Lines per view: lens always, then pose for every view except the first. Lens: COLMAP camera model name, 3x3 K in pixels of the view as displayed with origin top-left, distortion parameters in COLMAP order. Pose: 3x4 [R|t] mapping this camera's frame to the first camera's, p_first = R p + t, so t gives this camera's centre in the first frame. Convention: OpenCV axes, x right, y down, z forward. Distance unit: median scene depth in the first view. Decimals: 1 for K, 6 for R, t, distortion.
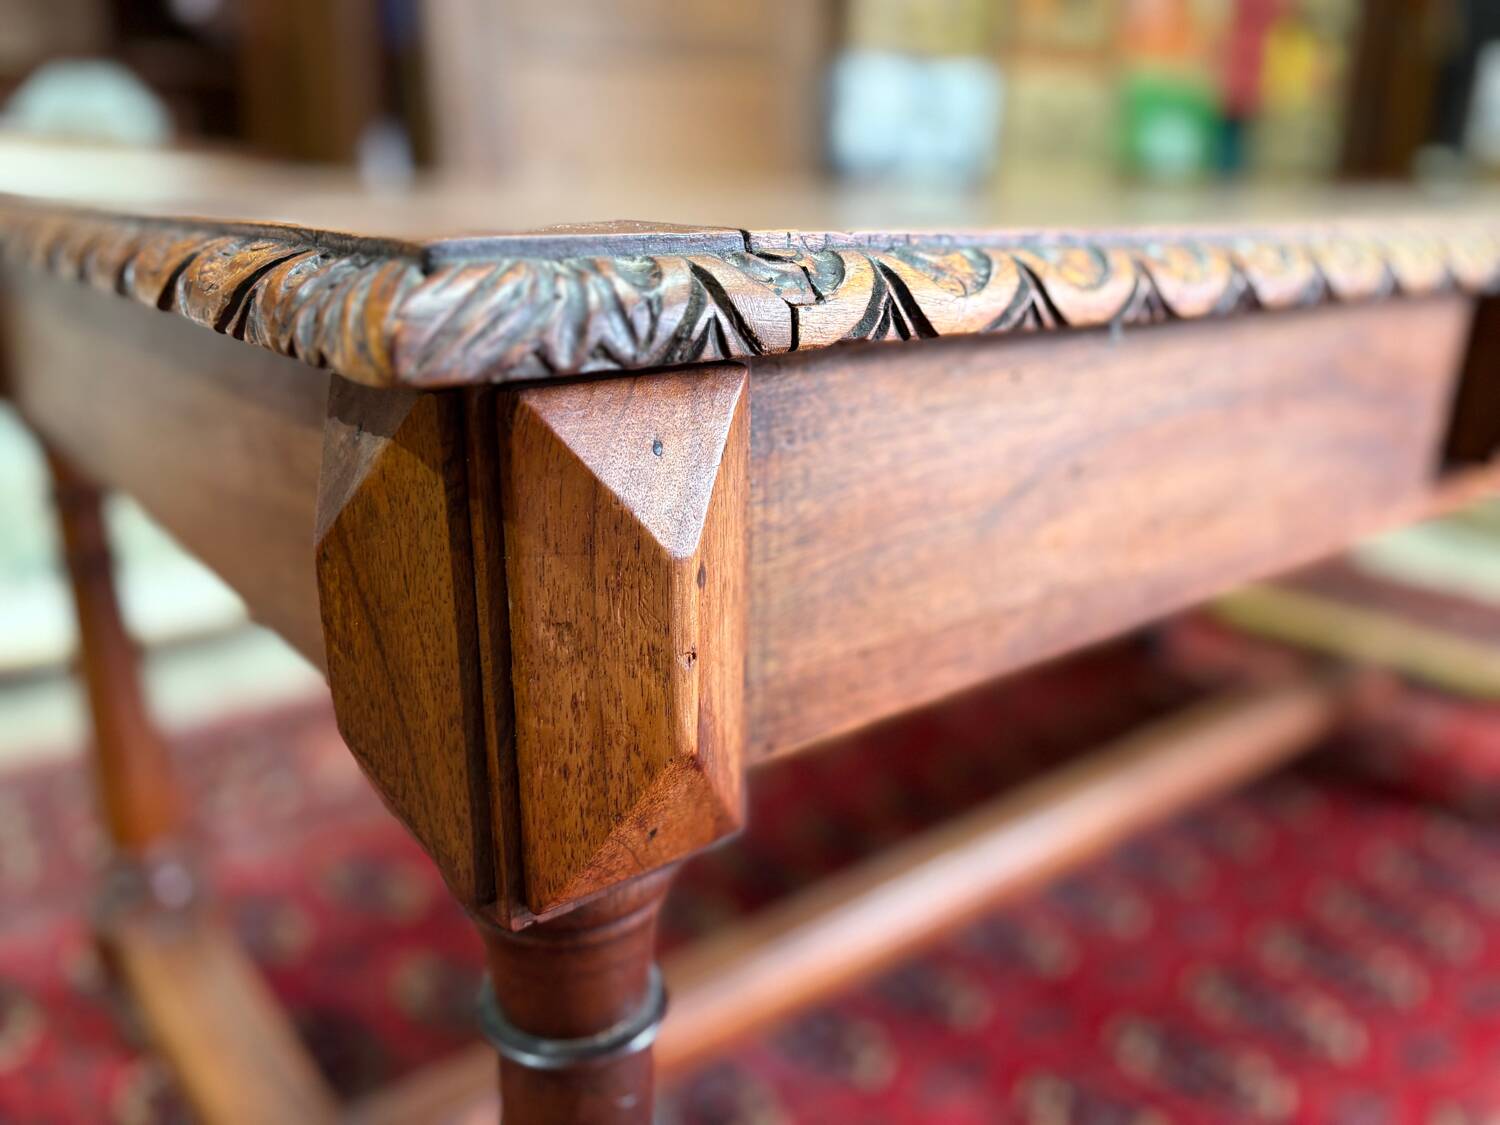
lens RADIAL K [[1193.4, 0, 750.0], [0, 1193.4, 562.5], [0, 0, 1]] dist [0.009926, -0.001832]
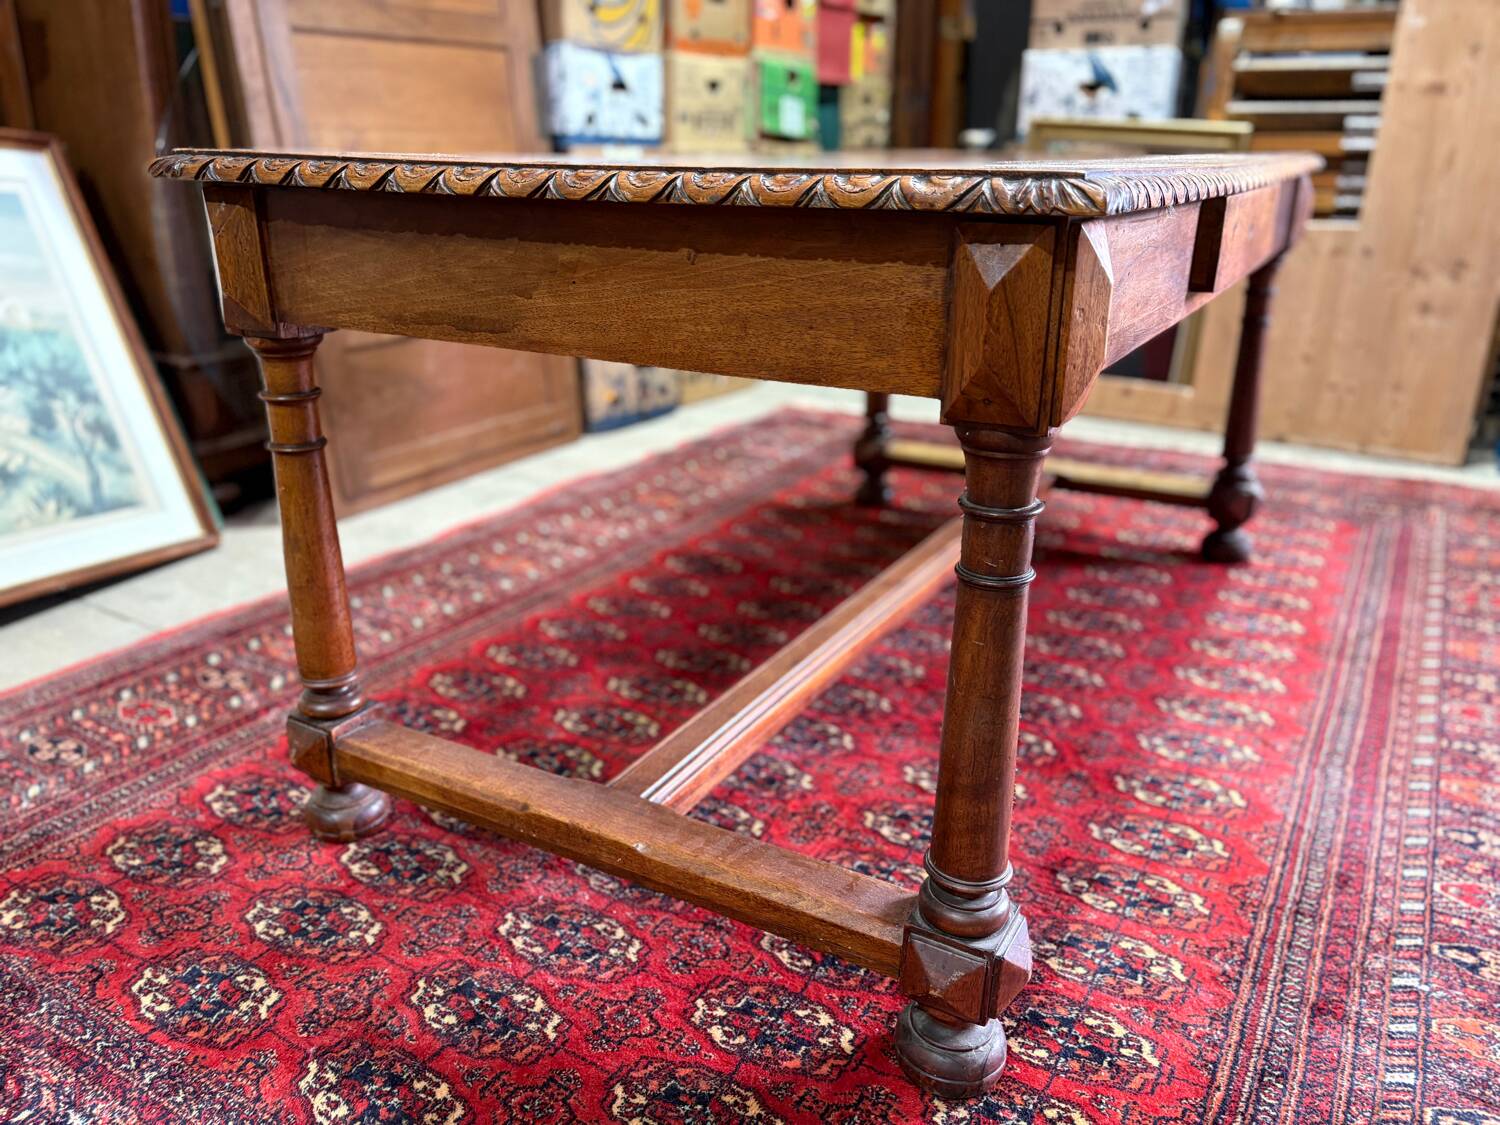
lens RADIAL K [[1186.3, 0, 750.0], [0, 1186.3, 562.5], [0, 0, 1]] dist [0.033605, -0.047500]
pose [[0.928878, -0.140752, 0.342601, -1.504241], [0.132952, 0.990042, 0.046275, 0.319402], [-0.345702, 0.002566, 0.938341, -1.070320]]
